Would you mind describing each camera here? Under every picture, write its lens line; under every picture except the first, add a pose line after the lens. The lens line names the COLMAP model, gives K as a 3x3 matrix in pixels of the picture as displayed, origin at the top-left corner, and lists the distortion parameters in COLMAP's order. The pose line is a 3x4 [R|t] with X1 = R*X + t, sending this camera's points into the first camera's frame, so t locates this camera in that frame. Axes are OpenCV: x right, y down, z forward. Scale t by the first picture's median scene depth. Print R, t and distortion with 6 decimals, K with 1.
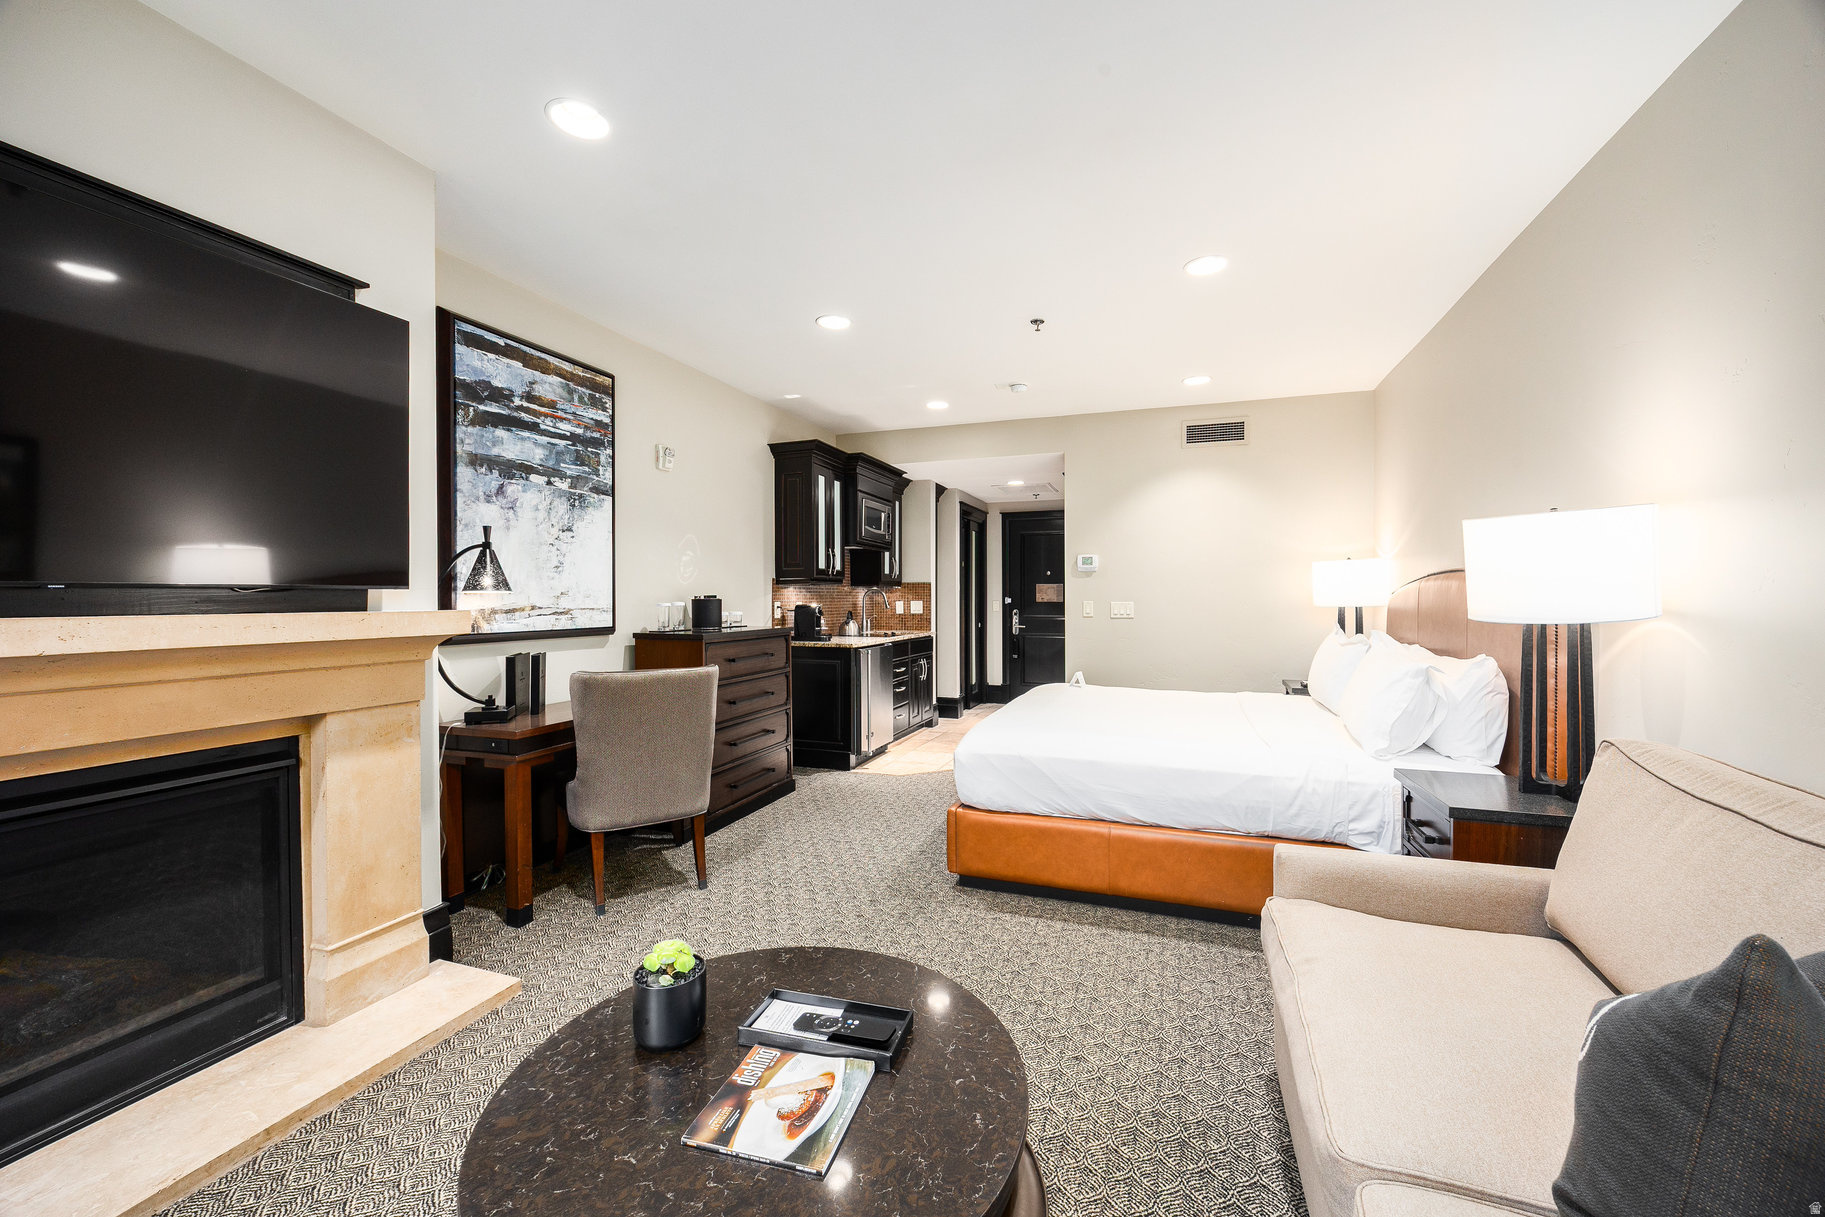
lens RADIAL K [[716.6, 0, 910.9], [0, 716.6, 598.2], [0, 0, 1]] dist [-0.000035, -0.000331]
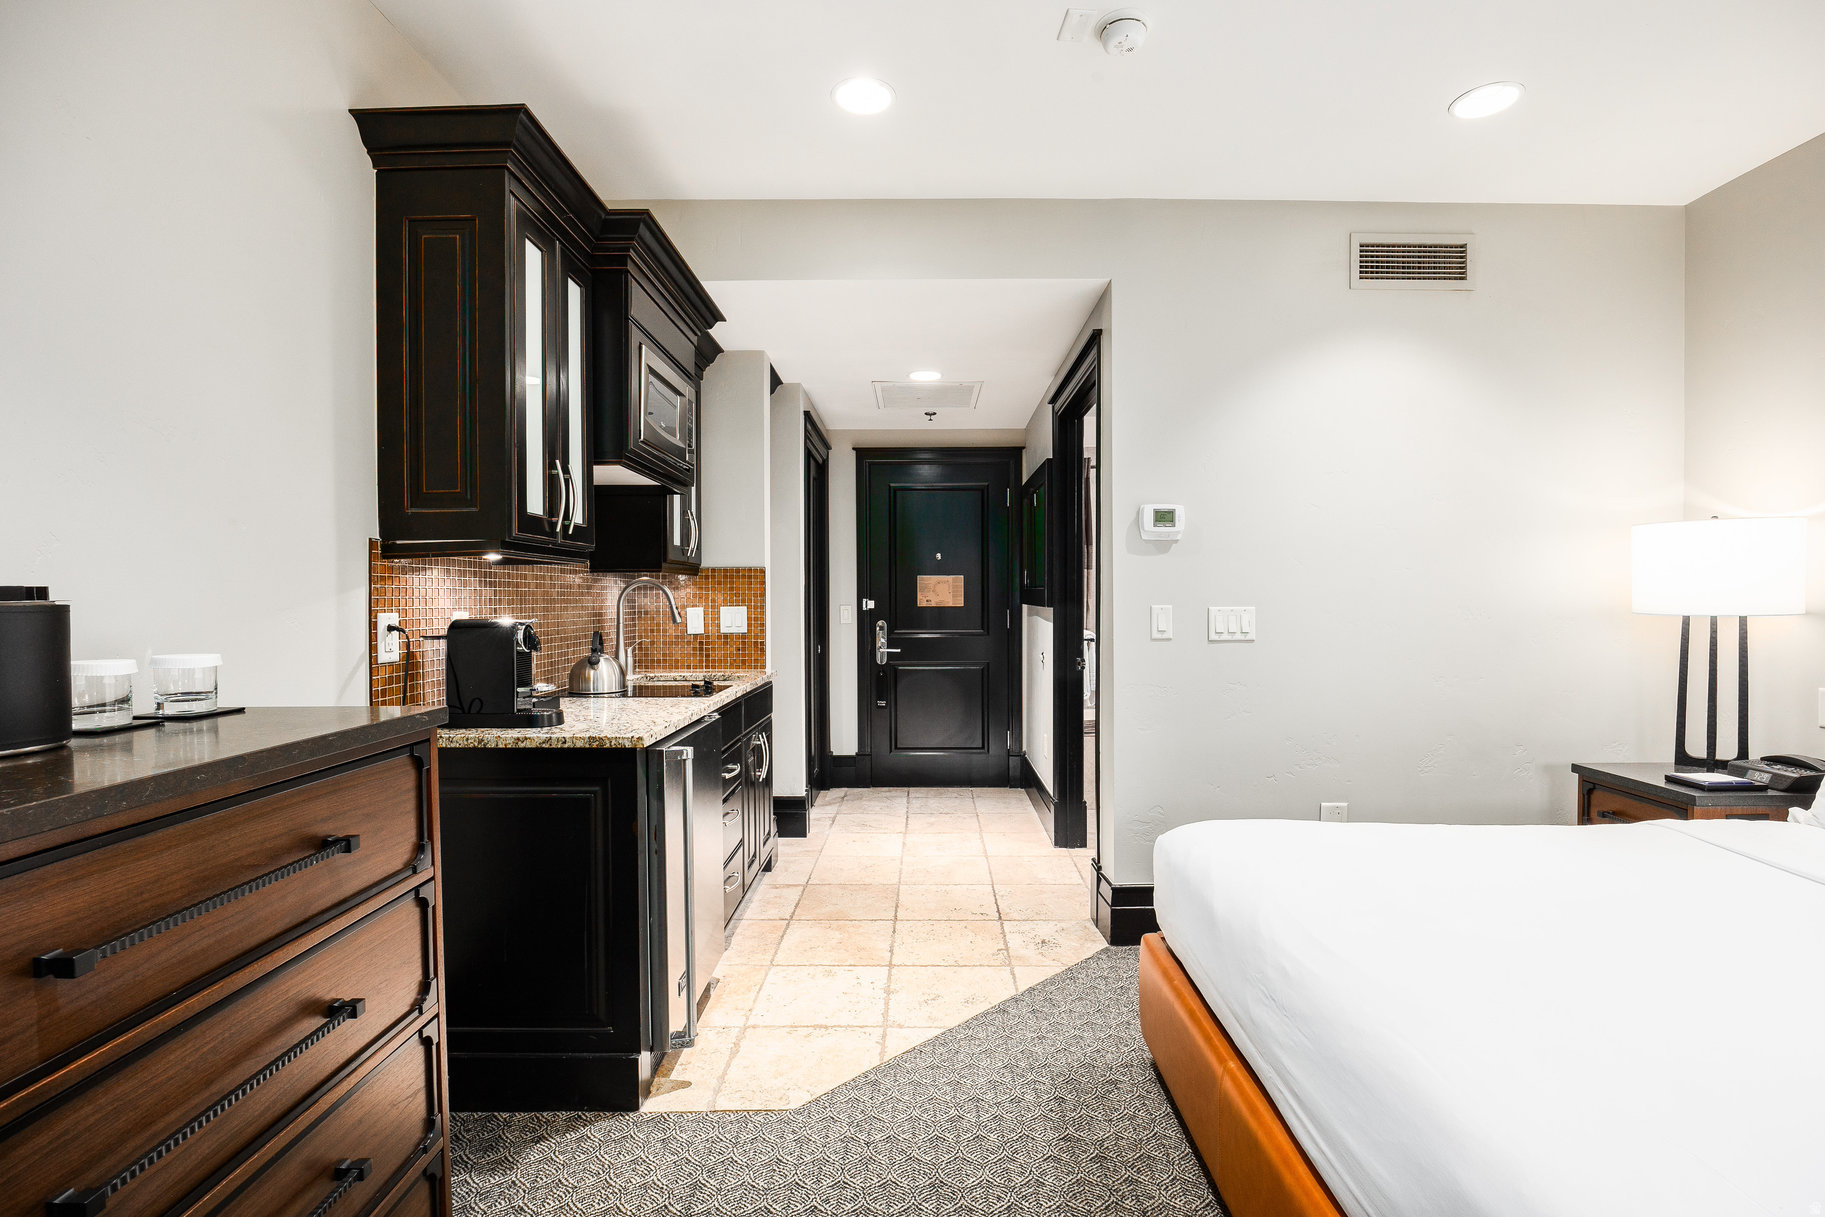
lens RADIAL K [[850.3, 0, 913.4], [0, 850.3, 606.8], [0, 0, 1]] dist [-0.011771, 0.000251]
pose [[0.938730, -0.004630, 0.344623, -0.088536], [0.002408, 0.999973, 0.006876, 0.000818], [-0.344645, -0.005625, 0.938716, 0.520736]]
